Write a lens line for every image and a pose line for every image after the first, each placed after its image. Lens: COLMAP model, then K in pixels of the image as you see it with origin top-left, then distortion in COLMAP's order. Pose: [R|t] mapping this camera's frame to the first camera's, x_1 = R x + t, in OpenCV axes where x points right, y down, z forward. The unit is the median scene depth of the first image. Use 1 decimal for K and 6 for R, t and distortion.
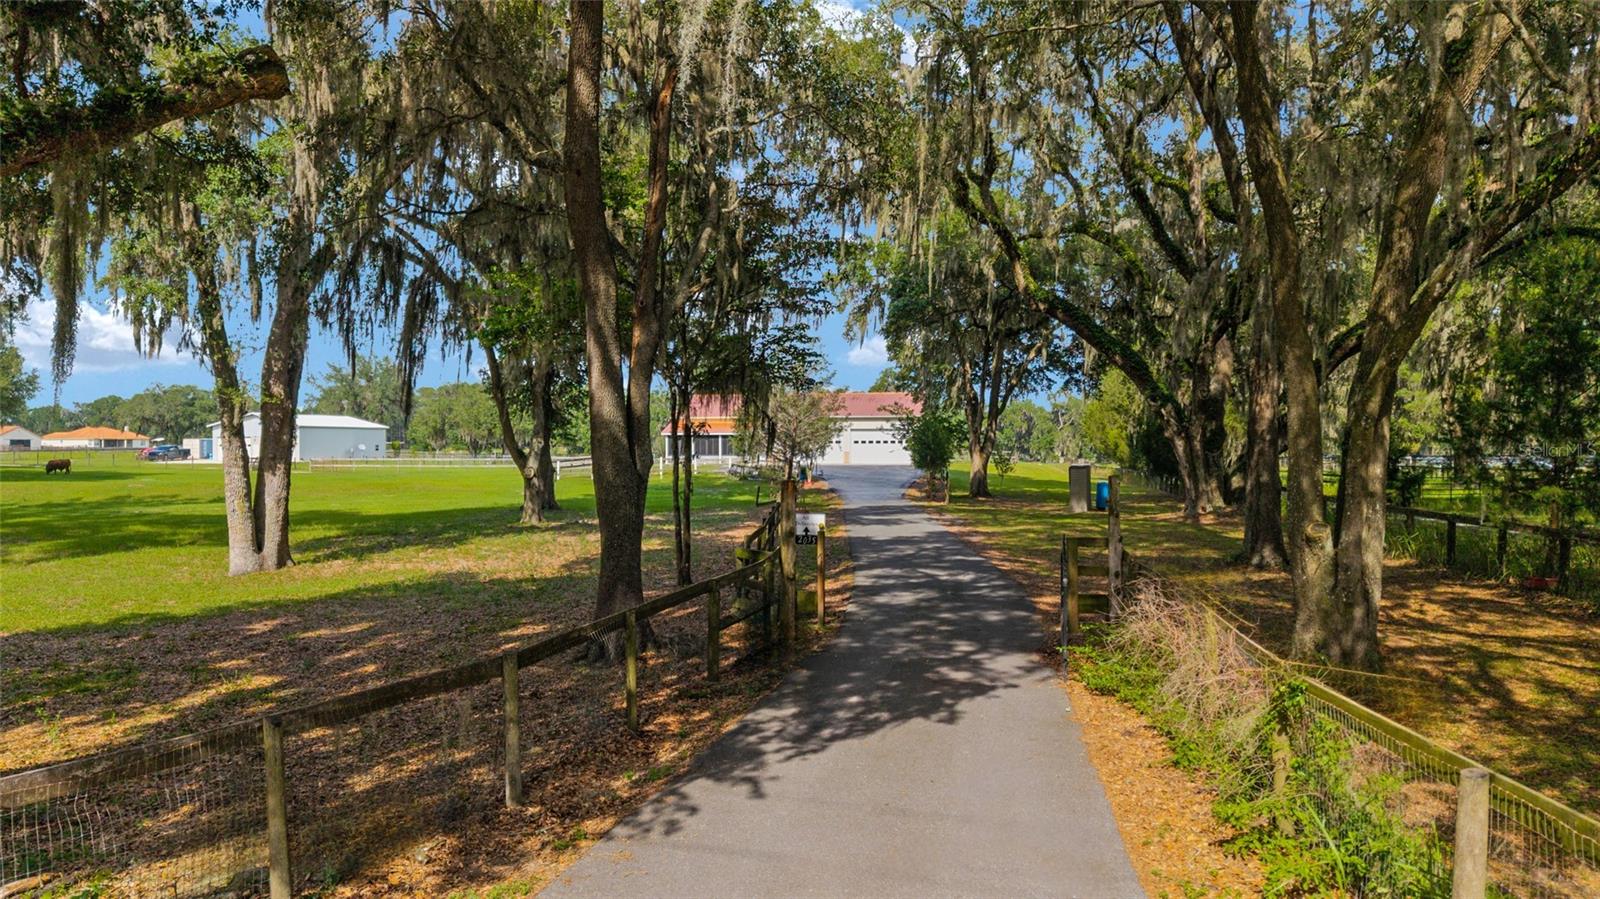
lens RADIAL K [[1081.8, 0, 807.3], [0, 1081.8, 480.0], [0, 0, 1]] dist [0.032554, -0.036856]
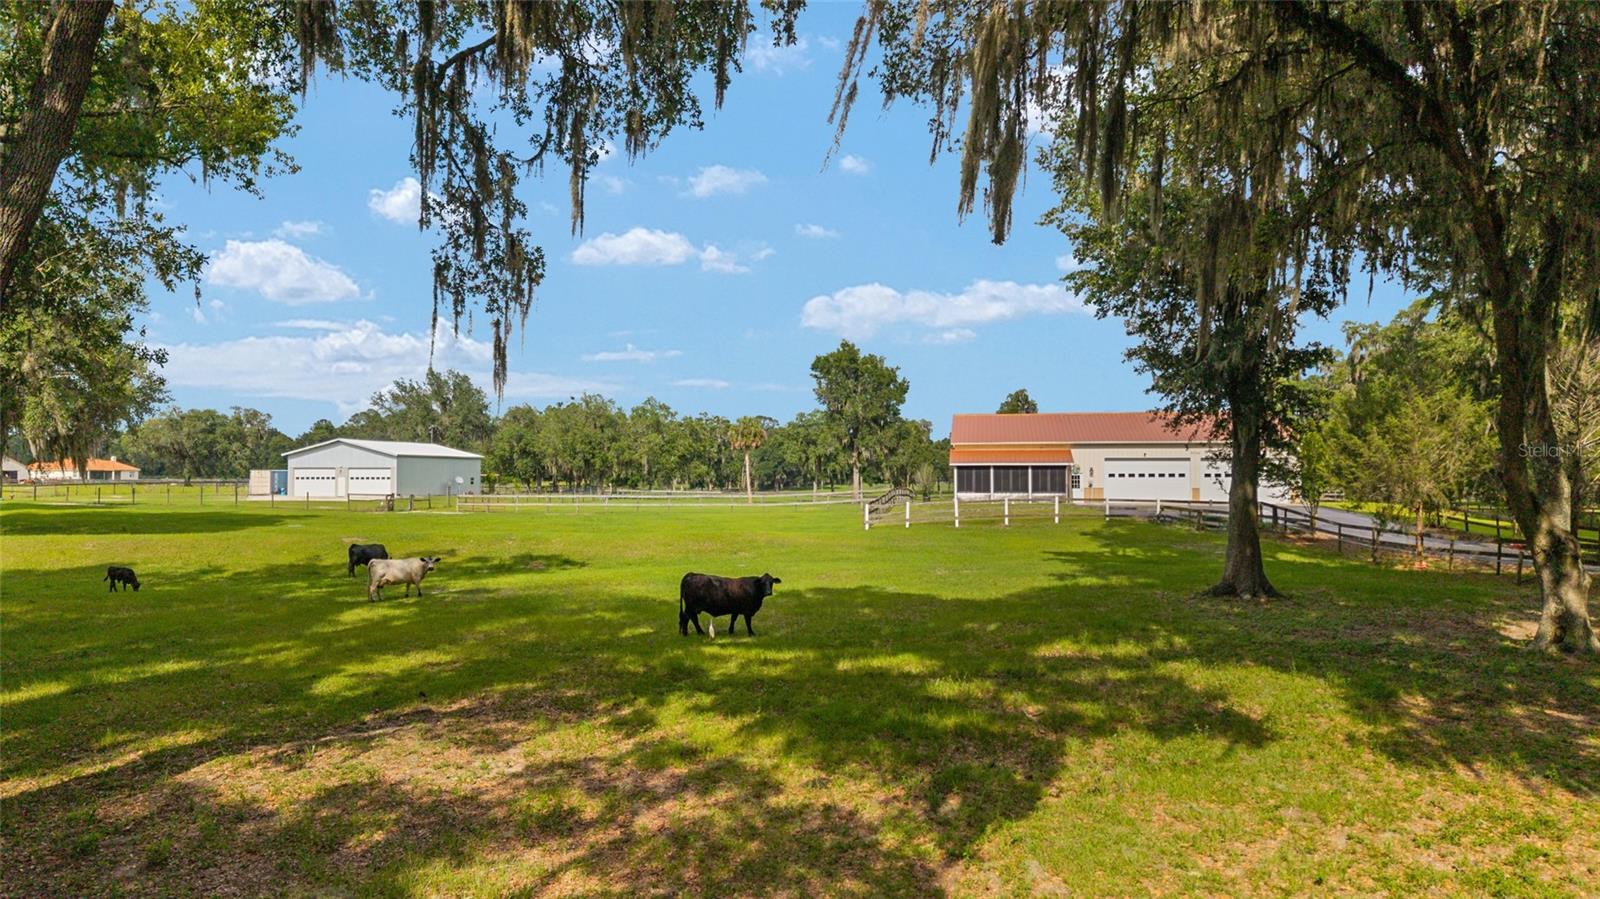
lens RADIAL K [[1081.8, 0, 807.3], [0, 1081.8, 480.0], [0, 0, 1]] dist [0.032554, -0.036856]
pose [[0.999462, 0.001289, 0.032762, -0.126819], [-0.000306, 0.999551, -0.029978, -0.004104], [-0.032786, 0.029952, 0.999013, 0.119399]]
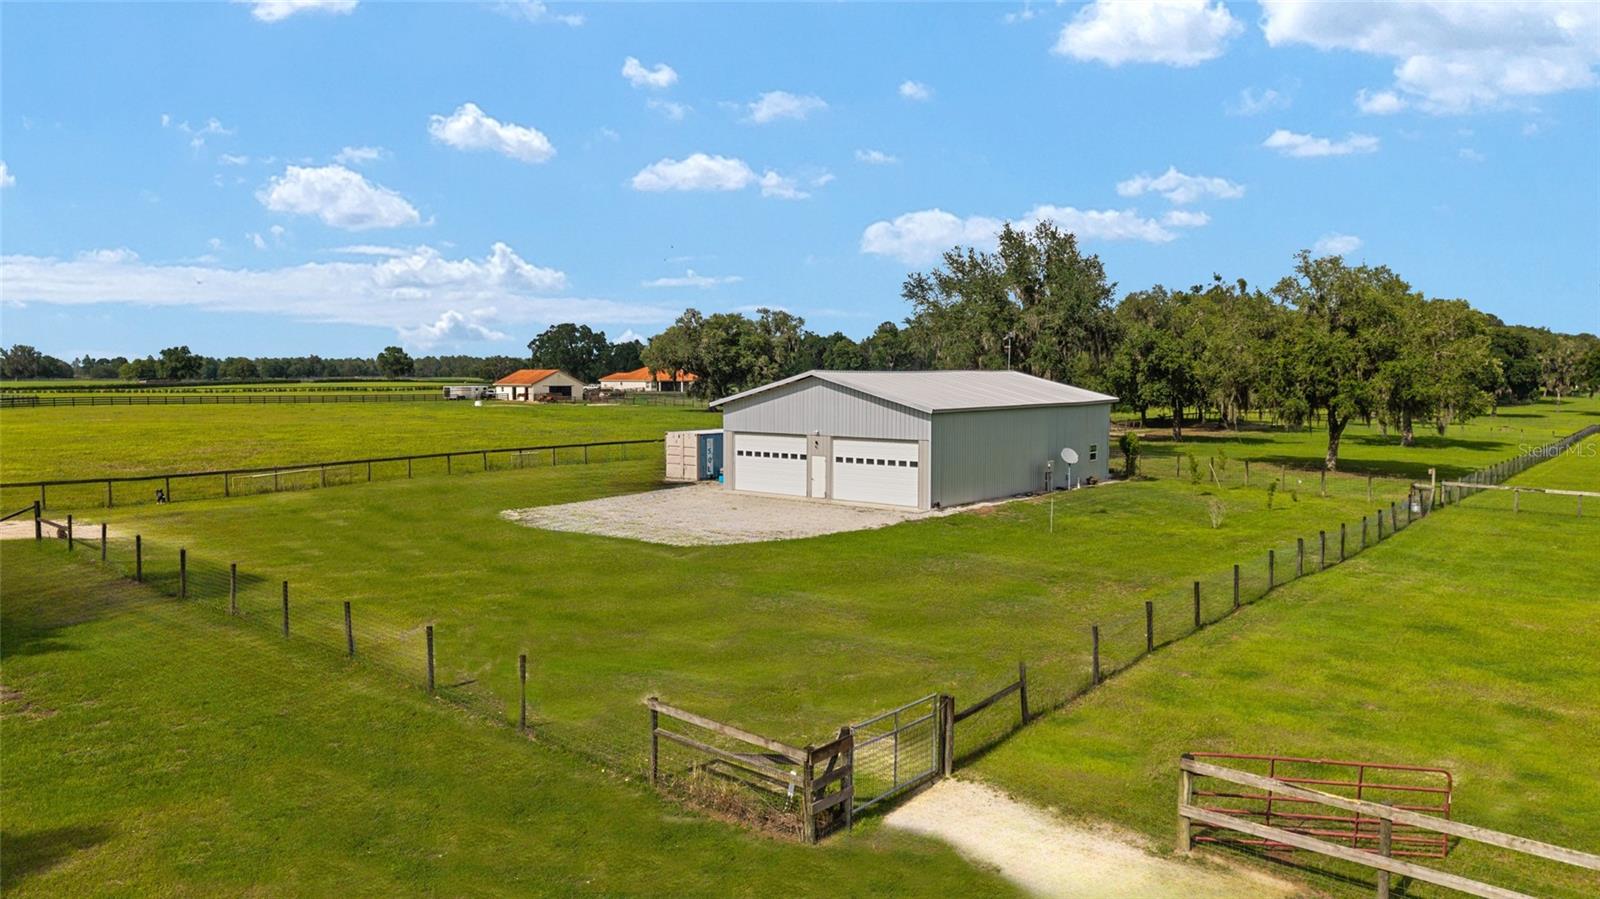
lens RADIAL K [[1081.8, 0, 807.3], [0, 1081.8, 480.0], [0, 0, 1]] dist [0.032554, -0.036856]
pose [[0.889913, 0.044194, -0.453984, -0.235462], [-0.014255, 0.997504, 0.069162, -0.034012], [0.455907, -0.055077, 0.888321, 0.459663]]
